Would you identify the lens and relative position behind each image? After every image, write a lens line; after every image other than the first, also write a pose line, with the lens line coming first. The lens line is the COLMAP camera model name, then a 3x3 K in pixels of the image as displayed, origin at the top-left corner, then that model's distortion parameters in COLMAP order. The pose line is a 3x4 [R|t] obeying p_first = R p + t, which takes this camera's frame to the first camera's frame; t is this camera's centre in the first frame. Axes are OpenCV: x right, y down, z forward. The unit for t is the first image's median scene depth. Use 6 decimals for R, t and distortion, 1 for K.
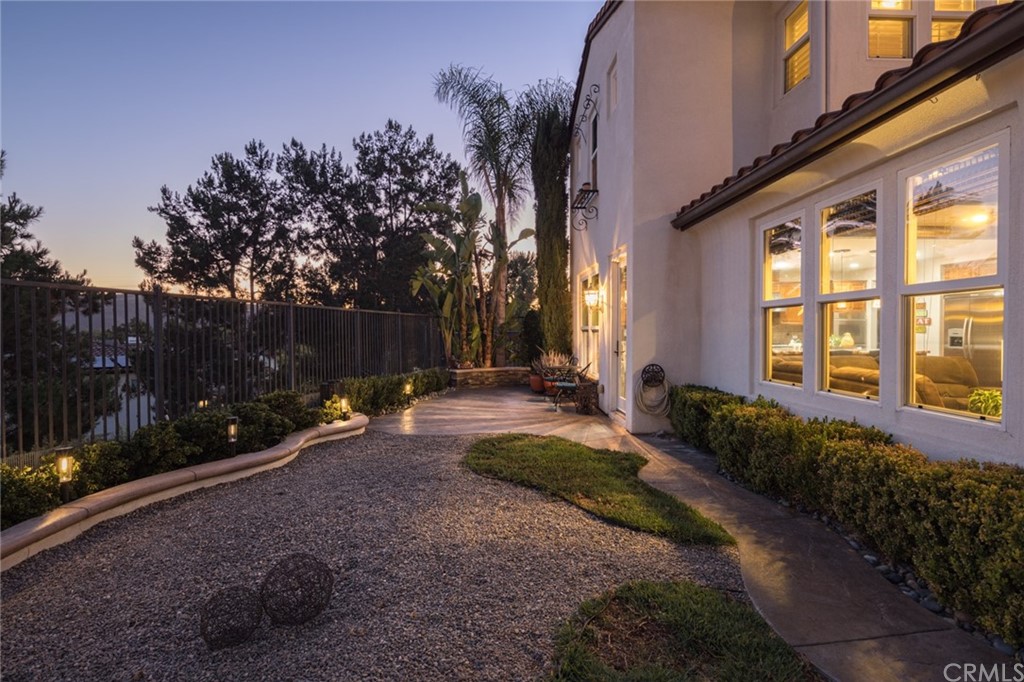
lens RADIAL K [[456.3, 0, 516.1], [0, 456.3, 338.2], [0, 0, 1]] dist [0.001005, 0.000601]
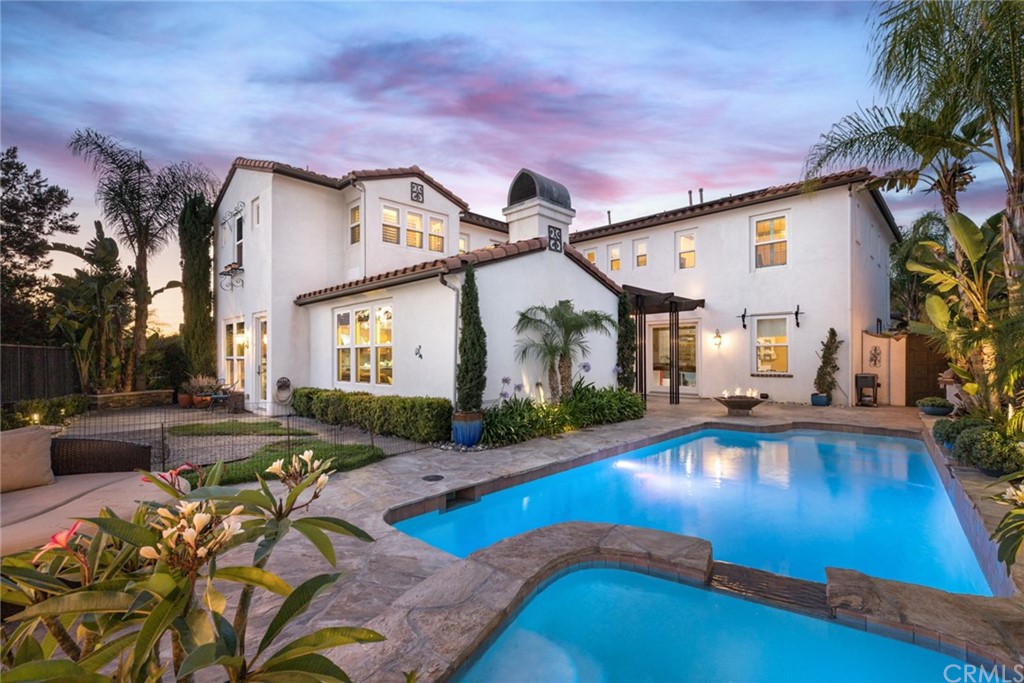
lens RADIAL K [[456.3, 0, 516.1], [0, 456.3, 338.7], [0, 0, 1]] dist [0.001005, 0.000601]
pose [[0.704192, 0.016935, 0.709808, -0.217403], [0.020166, 0.998835, -0.043837, -0.001352], [-0.709724, 0.045184, 0.703030, -0.604424]]
